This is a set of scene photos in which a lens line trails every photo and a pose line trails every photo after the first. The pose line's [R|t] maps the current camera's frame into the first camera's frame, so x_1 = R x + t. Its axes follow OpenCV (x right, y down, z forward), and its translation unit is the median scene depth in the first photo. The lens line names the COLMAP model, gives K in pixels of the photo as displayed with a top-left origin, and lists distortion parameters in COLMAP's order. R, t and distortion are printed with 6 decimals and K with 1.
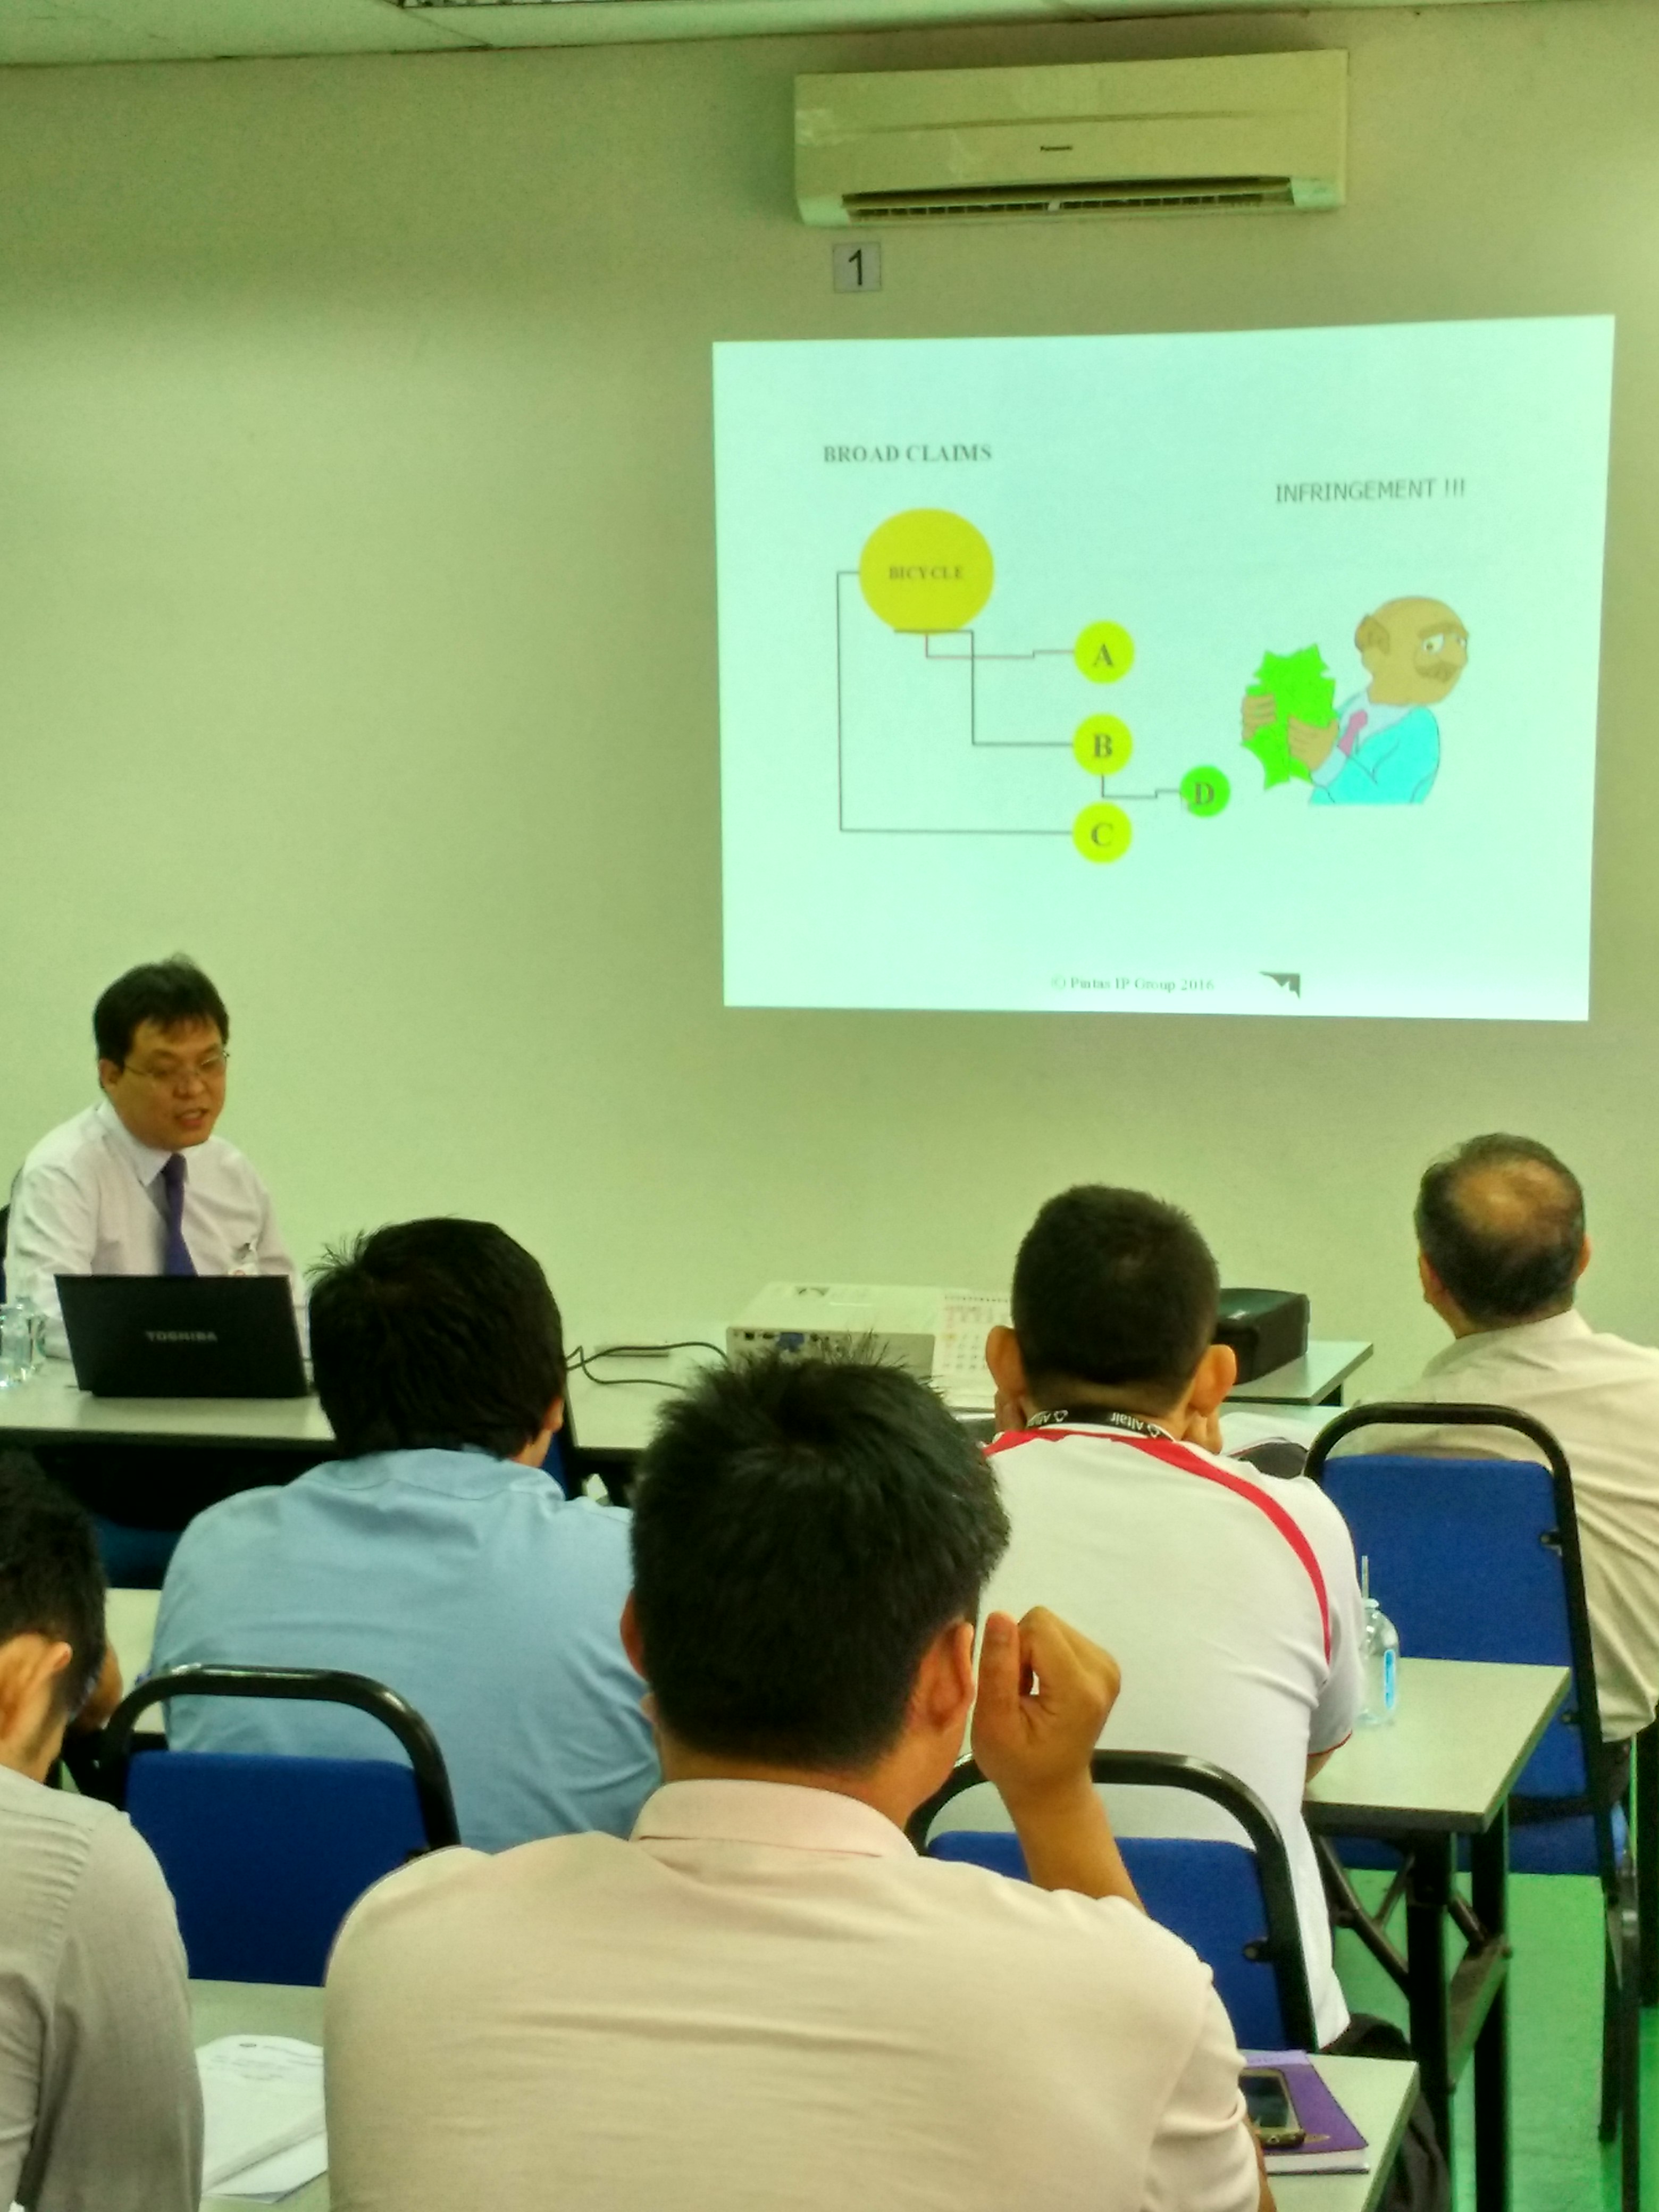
lens RADIAL K [[4135.4, 0, 829.5], [0, 4135.4, 1106.0], [0, 0, 1]] dist [0.007285, 0.109103]
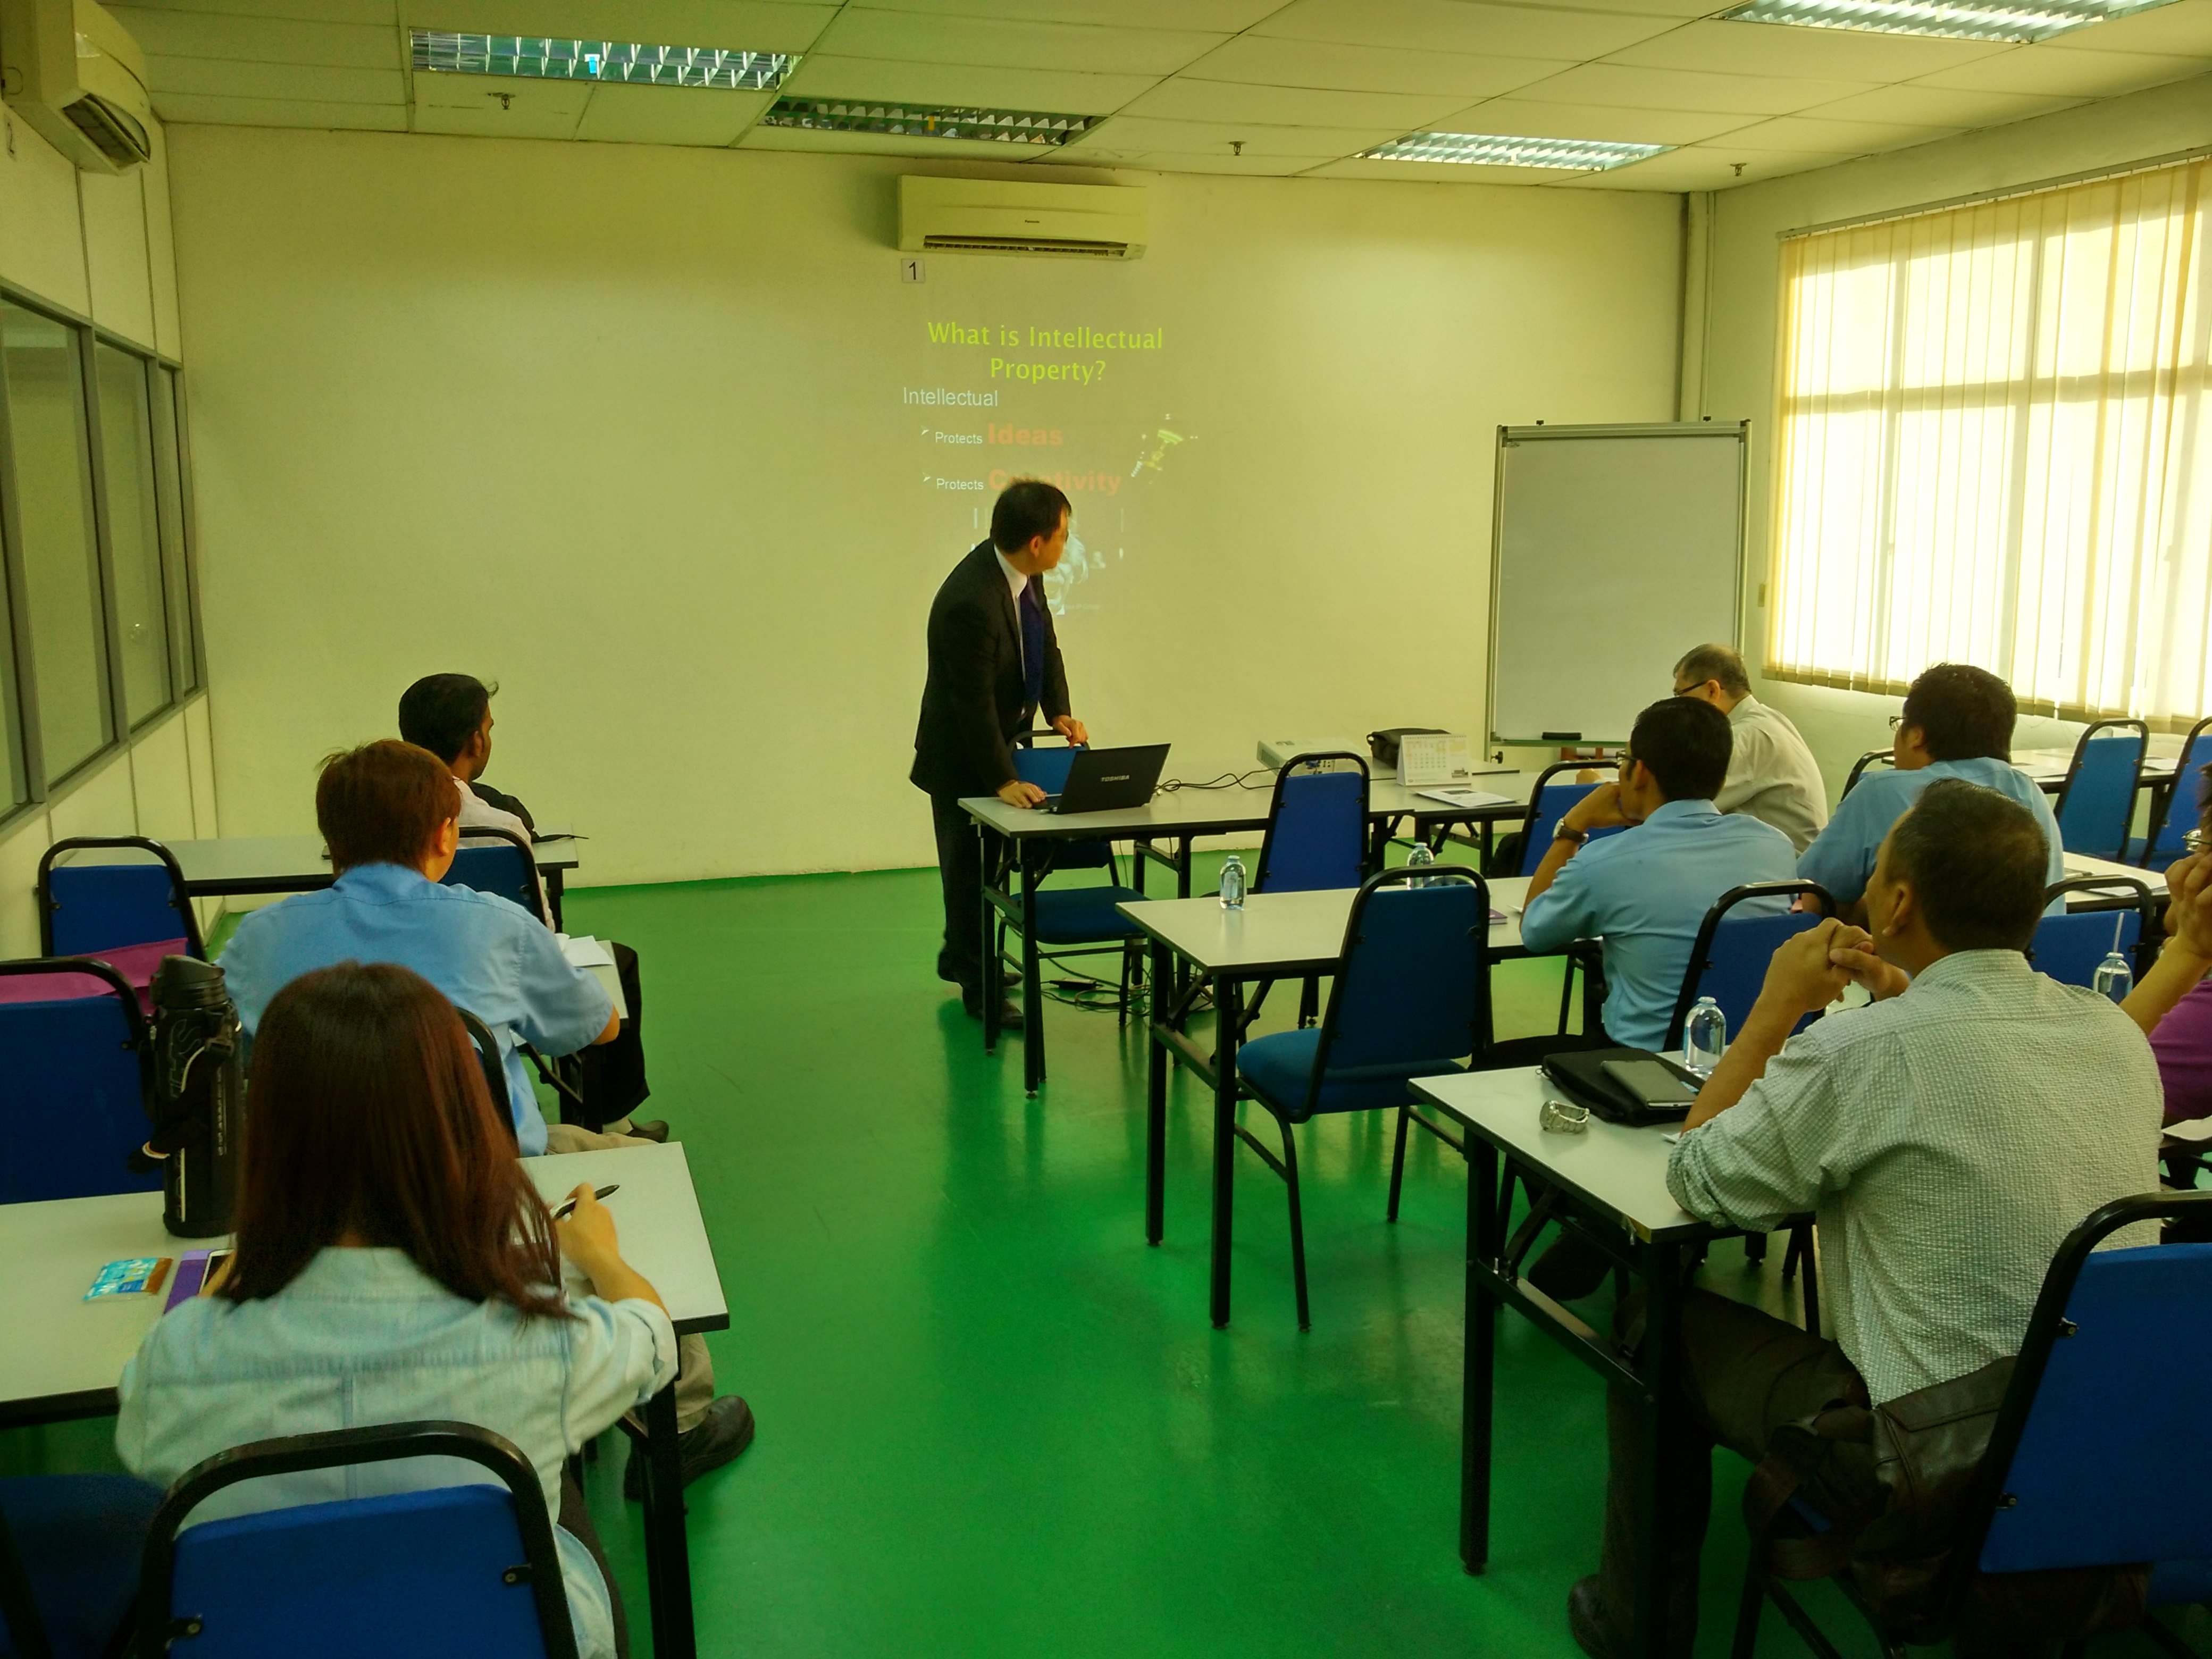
lens RADIAL K [[1913.0, 0, 1097.3], [0, 1913.0, 791.4], [0, 0, 1]] dist [0.006524, 0.004706]
pose [[0.829402, -0.085499, 0.552071, -0.484441], [0.049784, 0.995599, 0.079396, -0.011214], [-0.556429, -0.038367, 0.830009, 0.129294]]
